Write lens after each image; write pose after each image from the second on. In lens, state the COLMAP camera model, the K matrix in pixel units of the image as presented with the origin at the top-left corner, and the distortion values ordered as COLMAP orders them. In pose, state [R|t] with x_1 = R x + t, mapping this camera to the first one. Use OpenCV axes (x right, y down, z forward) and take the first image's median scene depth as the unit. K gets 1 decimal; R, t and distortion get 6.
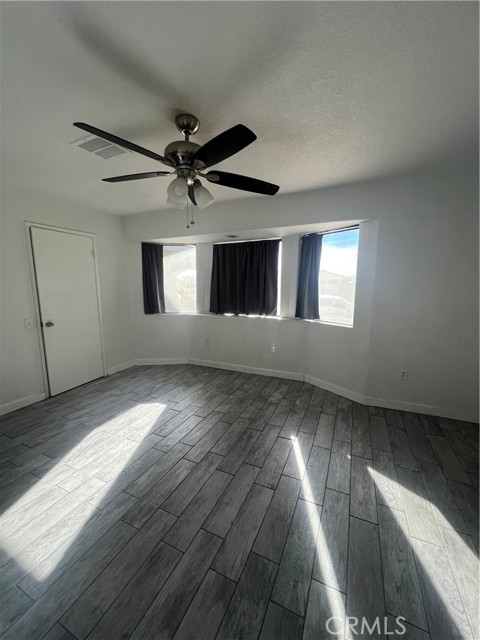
lens RADIAL K [[256.0, 0, 238.9], [0, 256.0, 320.9], [0, 0, 1]] dist [-0.000676, 0.000596]
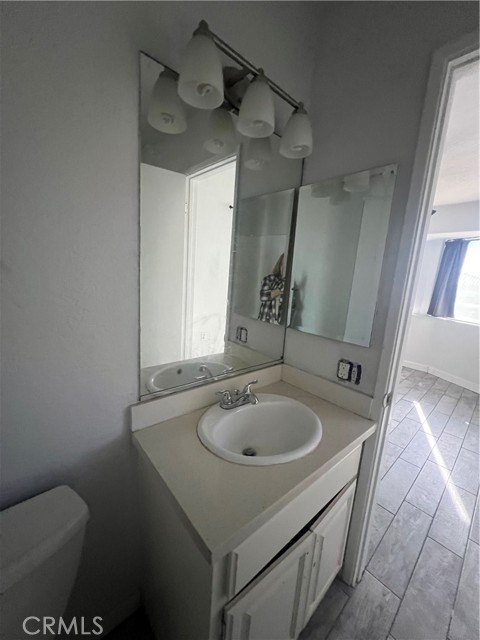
lens RADIAL K [[256.1, 0, 240.0], [0, 256.1, 320.0], [0, 0, 1]] dist [-0.001358, -0.000130]
pose [[0.919203, 0.131030, -0.371345, -0.130647], [-0.126066, 0.991304, 0.037728, 0.084894], [0.373059, 0.012135, 0.927728, -0.393626]]
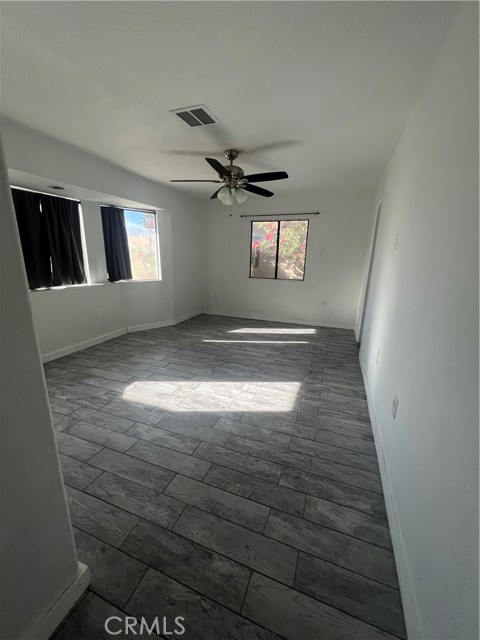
lens RADIAL K [[256.0, 0, 238.9], [0, 256.0, 320.9], [0, 0, 1]] dist [-0.000676, 0.000596]
pose [[-0.066066, -0.243871, 0.967555, -1.116720], [0.130430, 0.959243, 0.250682, -0.063914], [-0.989254, 0.142759, -0.031565, 0.609371]]
